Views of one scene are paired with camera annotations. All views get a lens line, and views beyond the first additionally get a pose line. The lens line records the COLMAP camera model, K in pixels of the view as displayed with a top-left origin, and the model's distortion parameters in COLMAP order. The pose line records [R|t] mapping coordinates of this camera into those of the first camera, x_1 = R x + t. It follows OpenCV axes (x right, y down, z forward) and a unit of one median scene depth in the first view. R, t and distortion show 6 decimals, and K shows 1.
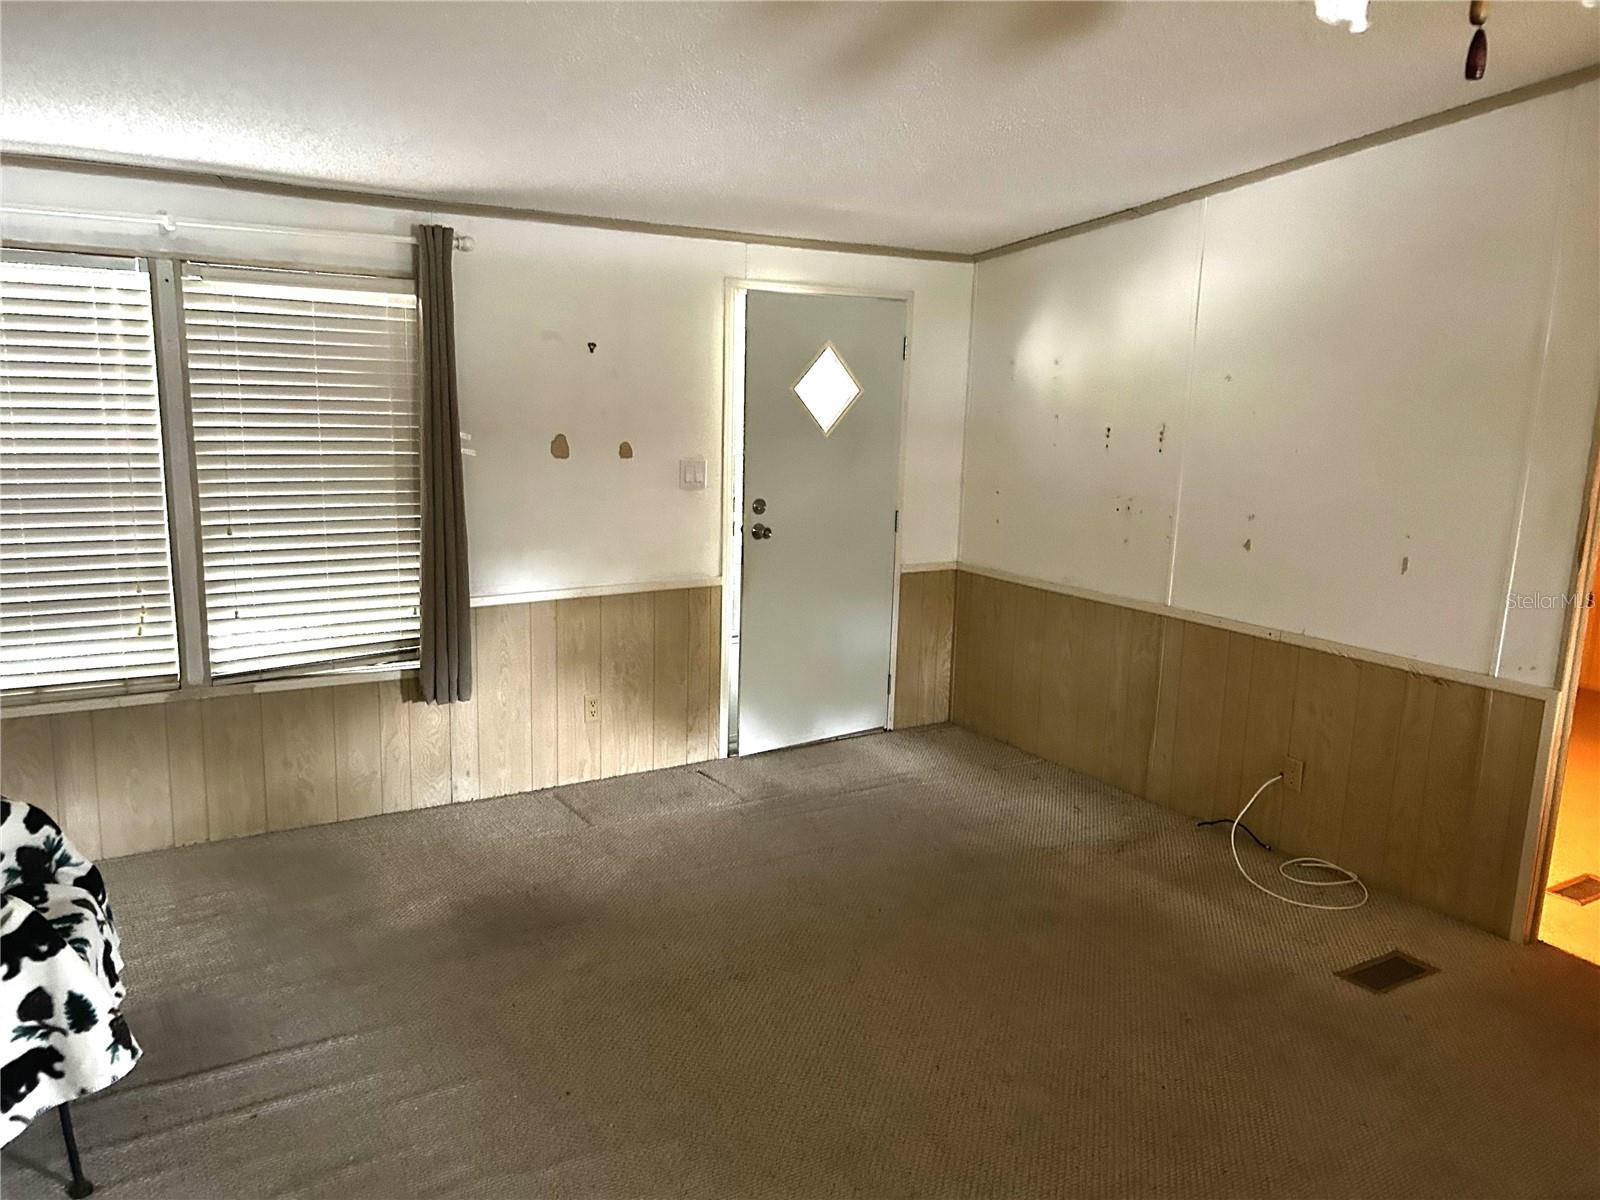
lens RADIAL K [[1198.6, 0, 806.4], [0, 1198.6, 611.1], [0, 0, 1]] dist [0.044154, -0.052315]
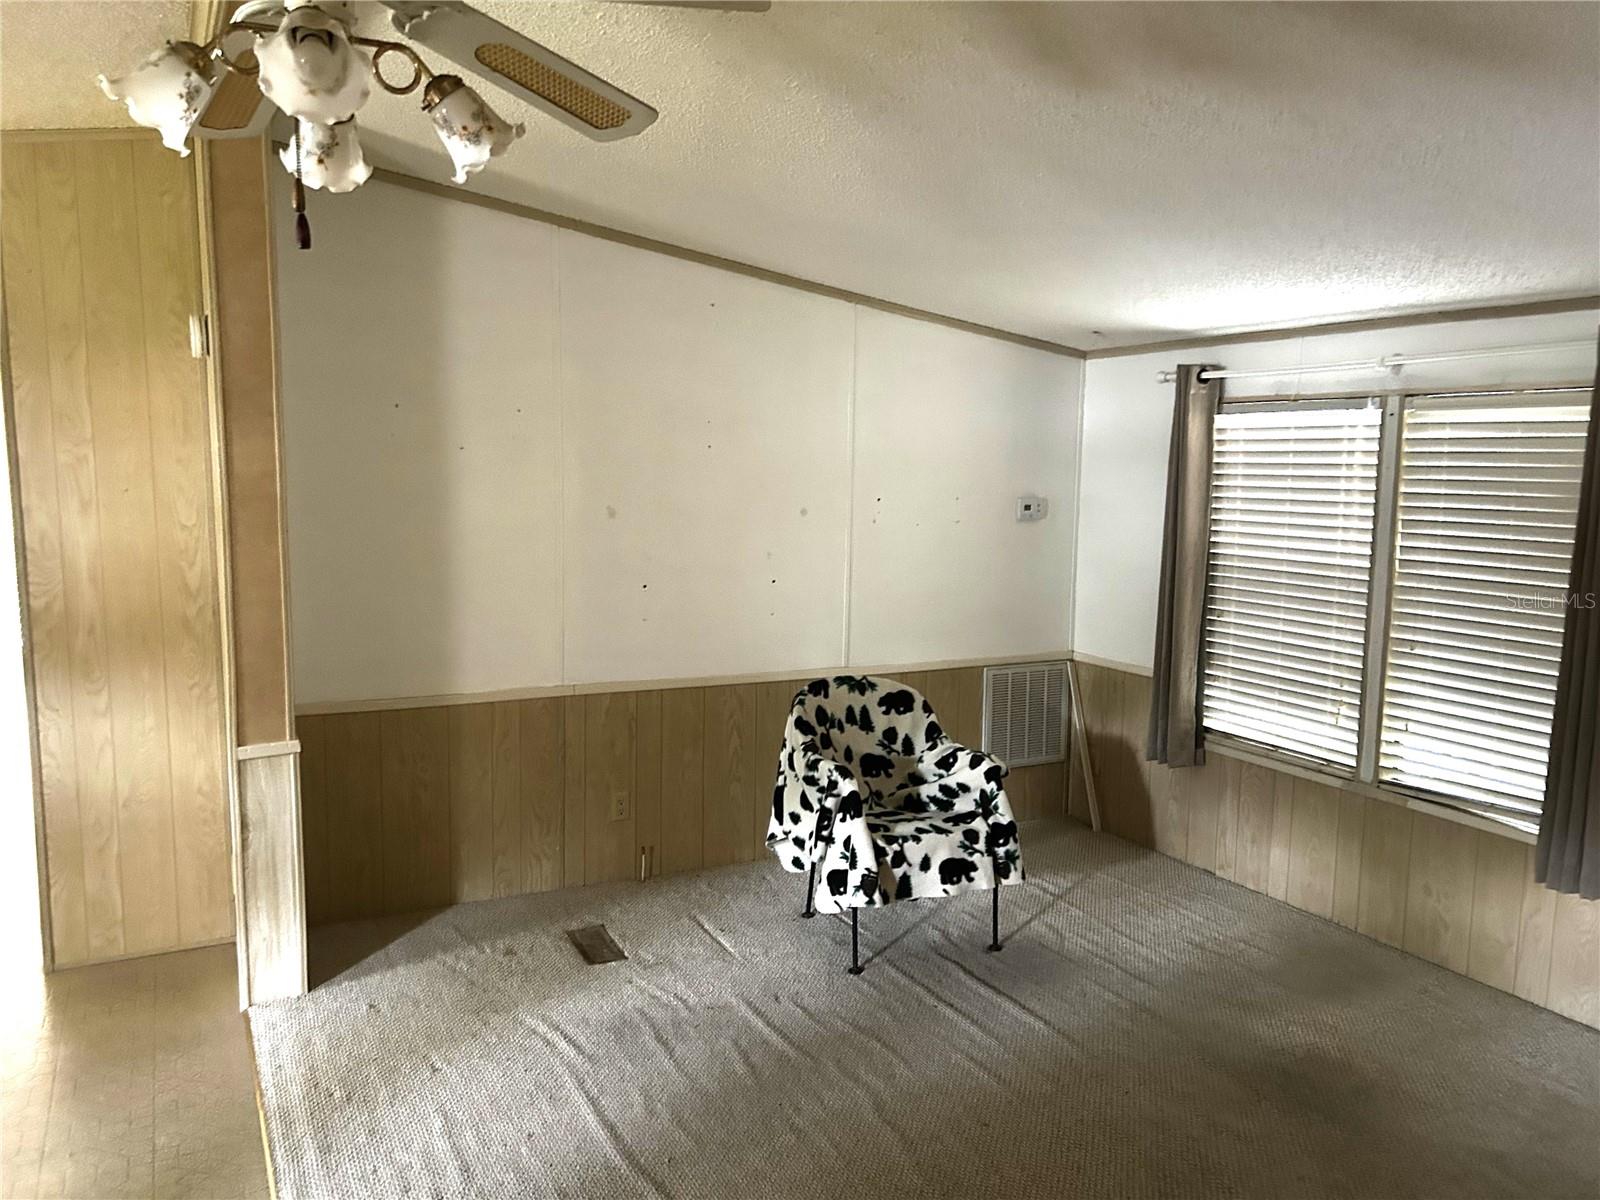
lens RADIAL K [[1198.6, 0, 806.4], [0, 1198.6, 611.1], [0, 0, 1]] dist [0.044154, -0.052315]
pose [[-0.091694, 0.083633, -0.992269, 0.612222], [-0.207563, 0.972974, 0.101187, -0.095102], [0.973915, 0.215237, -0.071857, 0.573856]]
